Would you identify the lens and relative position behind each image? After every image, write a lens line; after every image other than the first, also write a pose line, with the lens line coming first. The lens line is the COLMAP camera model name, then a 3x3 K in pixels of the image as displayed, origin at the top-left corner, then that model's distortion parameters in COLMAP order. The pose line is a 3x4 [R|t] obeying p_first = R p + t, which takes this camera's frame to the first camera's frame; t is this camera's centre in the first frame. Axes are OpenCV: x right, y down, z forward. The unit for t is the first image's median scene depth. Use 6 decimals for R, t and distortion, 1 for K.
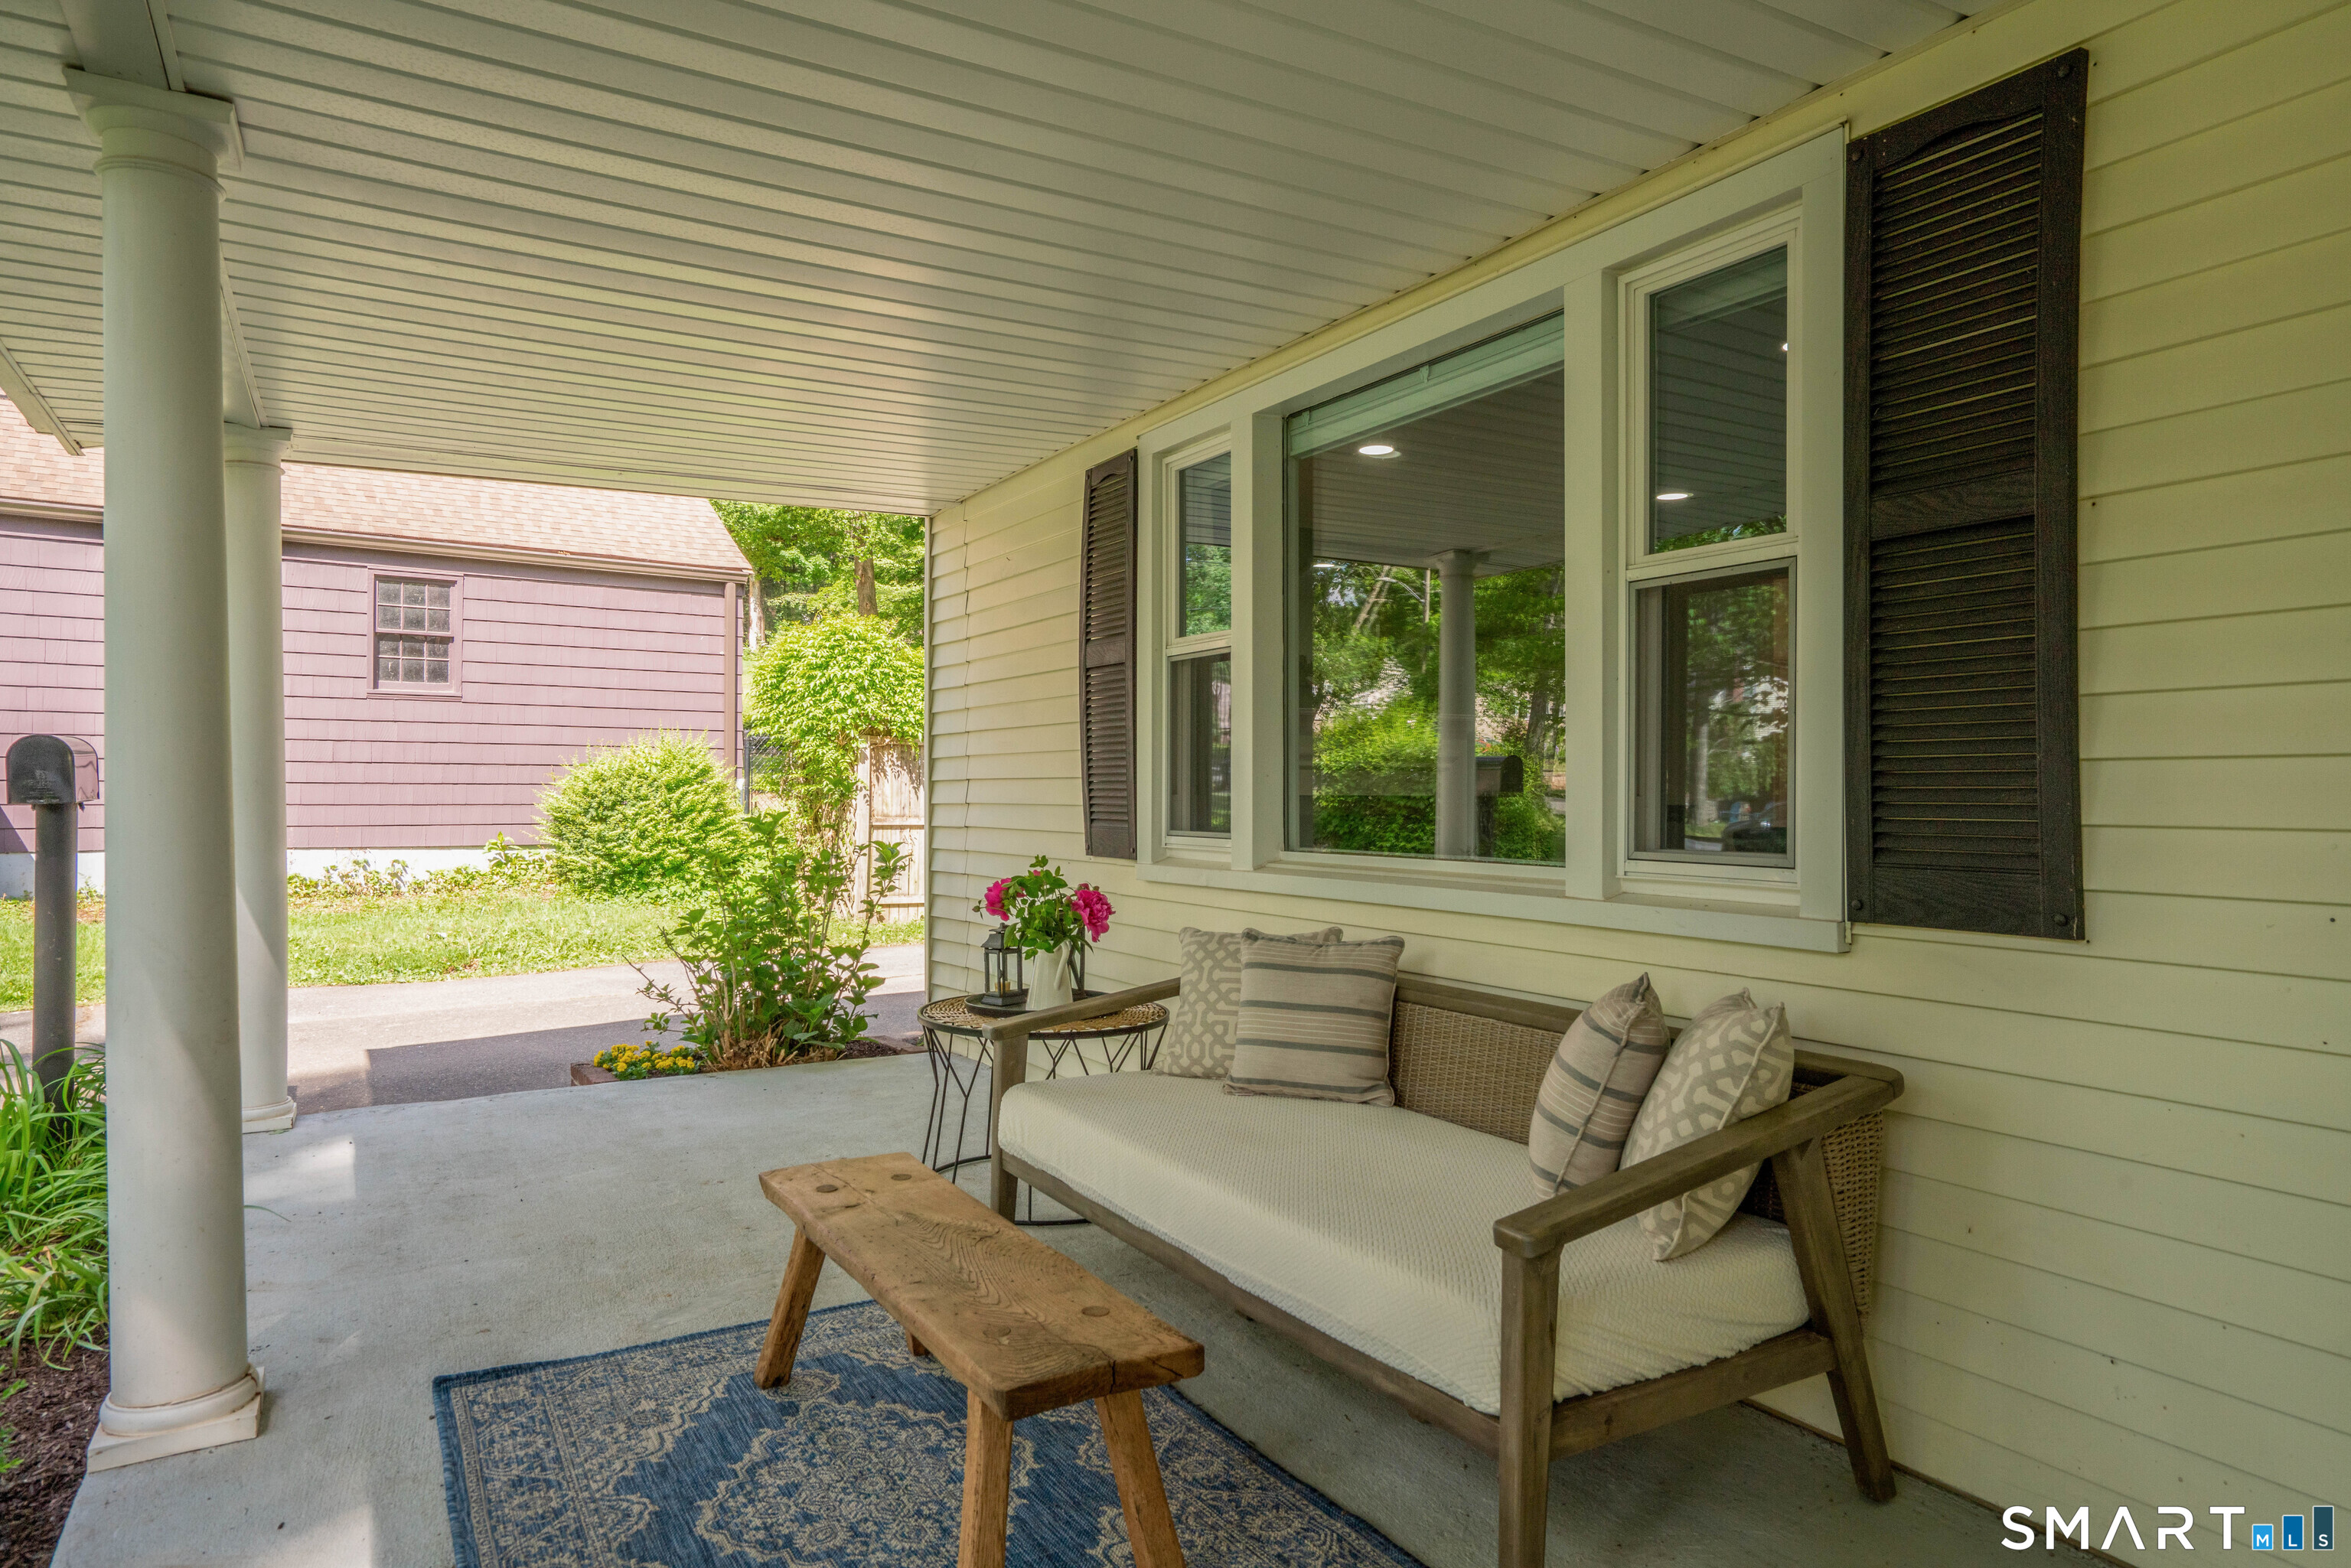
lens RADIAL K [[1466.4, 0, 1177.5], [0, 1466.4, 790.2], [0, 0, 1]] dist [-0.003027, -0.001681]
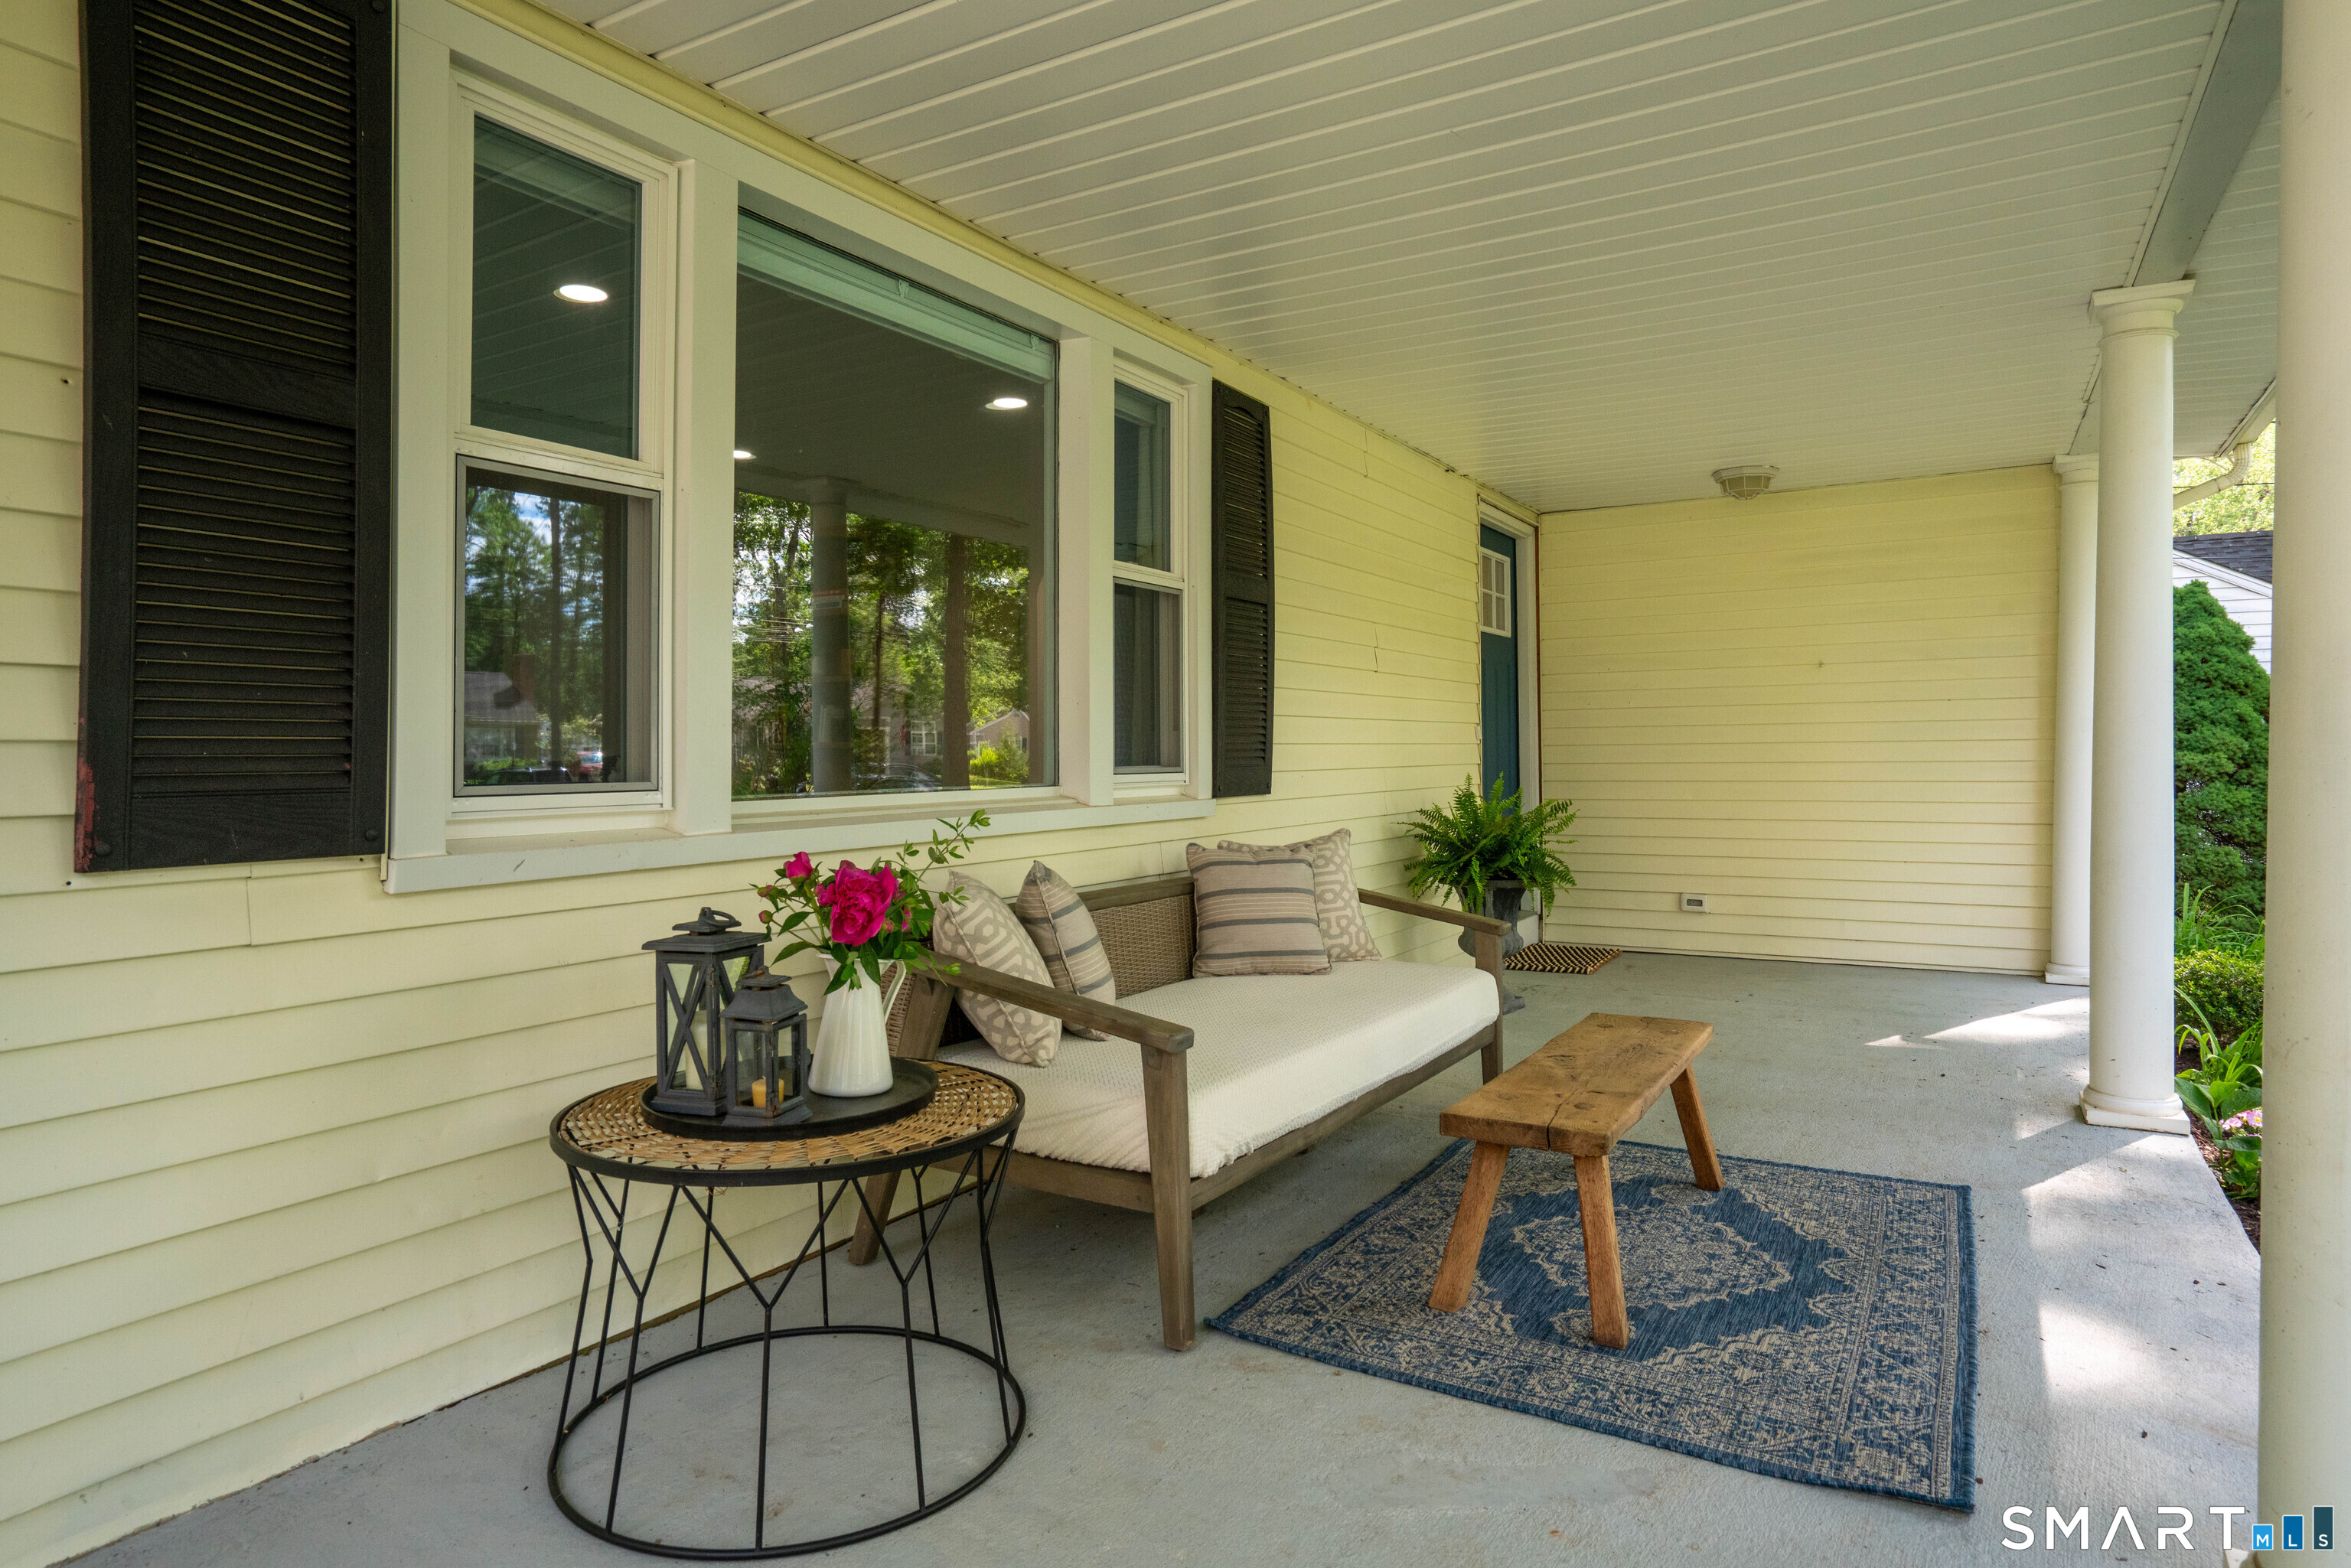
lens RADIAL K [[1314.8, 0, 1183.8], [0, 1314.8, 766.9], [0, 0, 1]] dist [0.002379, 0.002236]
pose [[-0.485966, -0.011282, 0.873905, -0.973551], [-0.005341, 0.999936, 0.009939, 0.025482], [-0.873961, 0.000162, -0.485996, 1.823333]]
